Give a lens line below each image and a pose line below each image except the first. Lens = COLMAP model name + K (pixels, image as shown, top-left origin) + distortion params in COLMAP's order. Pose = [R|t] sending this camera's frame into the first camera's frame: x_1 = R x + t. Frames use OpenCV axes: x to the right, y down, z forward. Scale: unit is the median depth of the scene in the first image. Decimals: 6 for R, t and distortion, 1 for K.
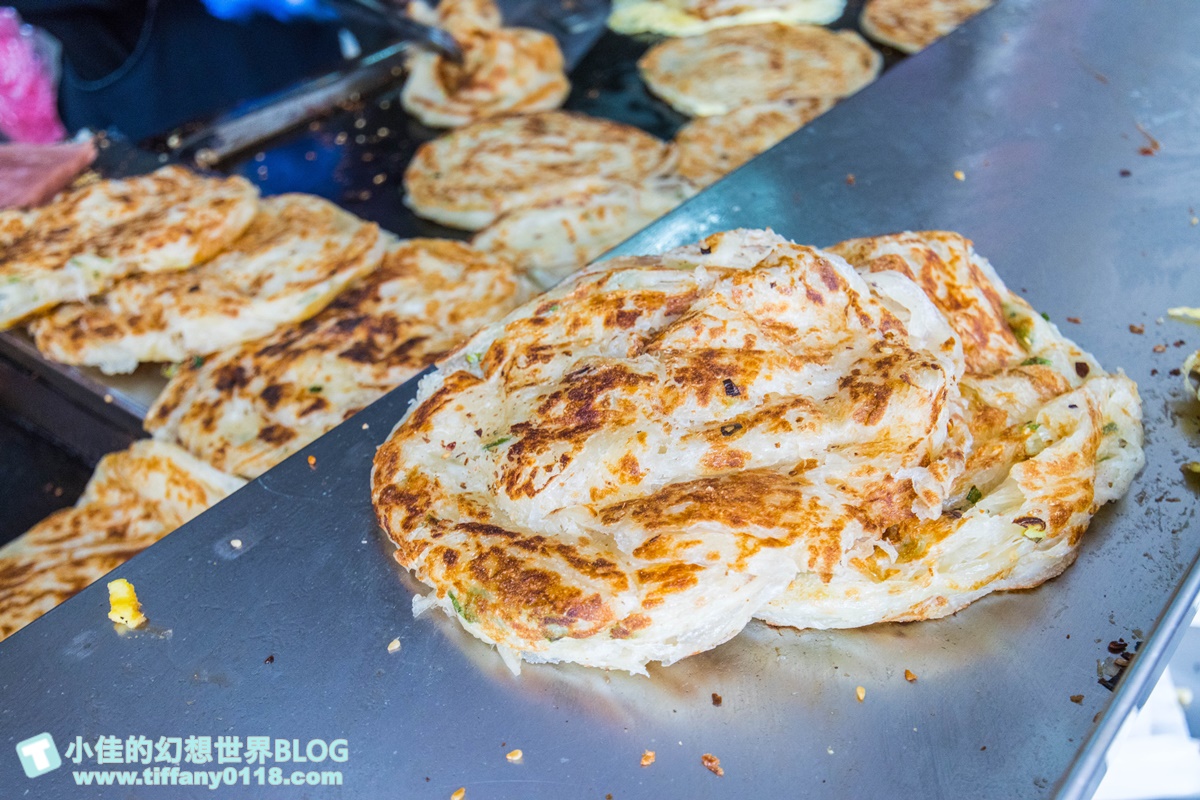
lens RADIAL K [[1159.1, 0, 600.0], [0, 1159.1, 400.0], [0, 0, 1]] dist [0.003903, 0.000120]
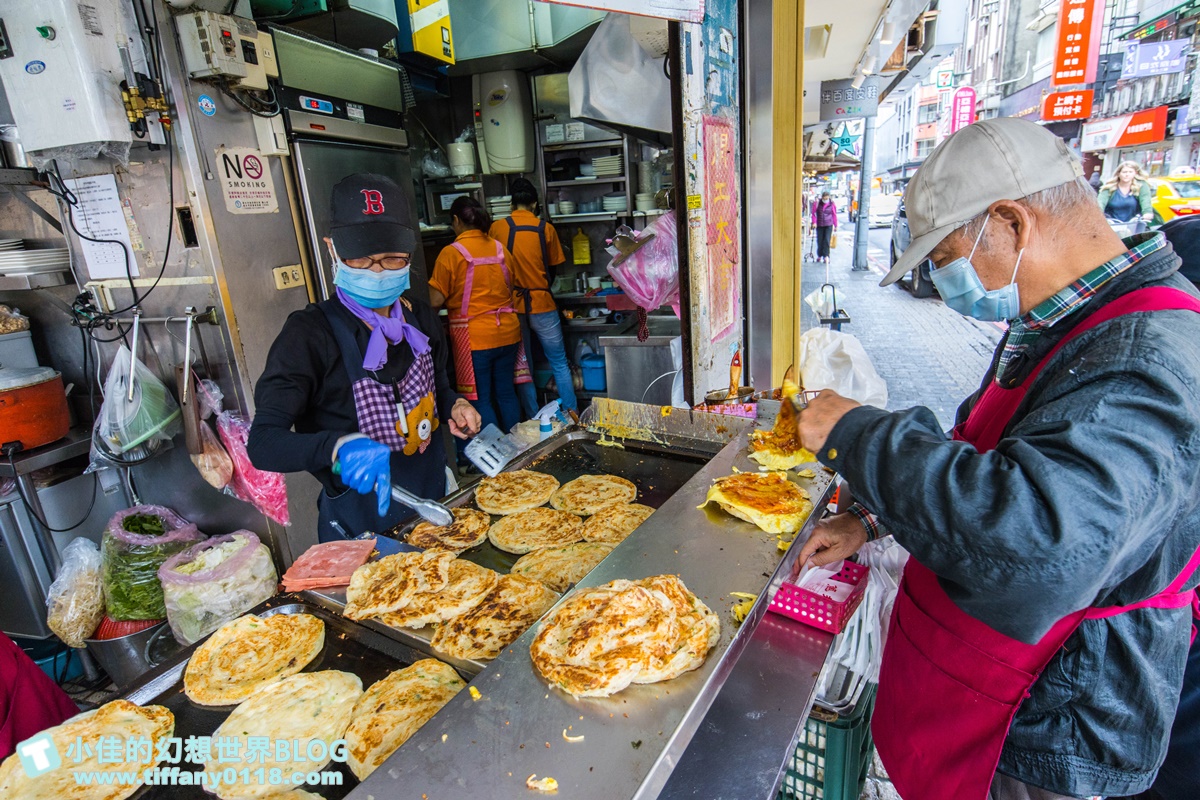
lens RADIAL K [[659.0, 0, 600.0], [0, 659.0, 400.0], [0, 0, 1]] dist [-0.003832, 0.000042]
pose [[0.989800, -0.021213, 0.140875, -0.273055], [0.063131, 0.951770, -0.300246, -0.071589], [-0.127711, 0.306077, 0.943402, -1.437996]]
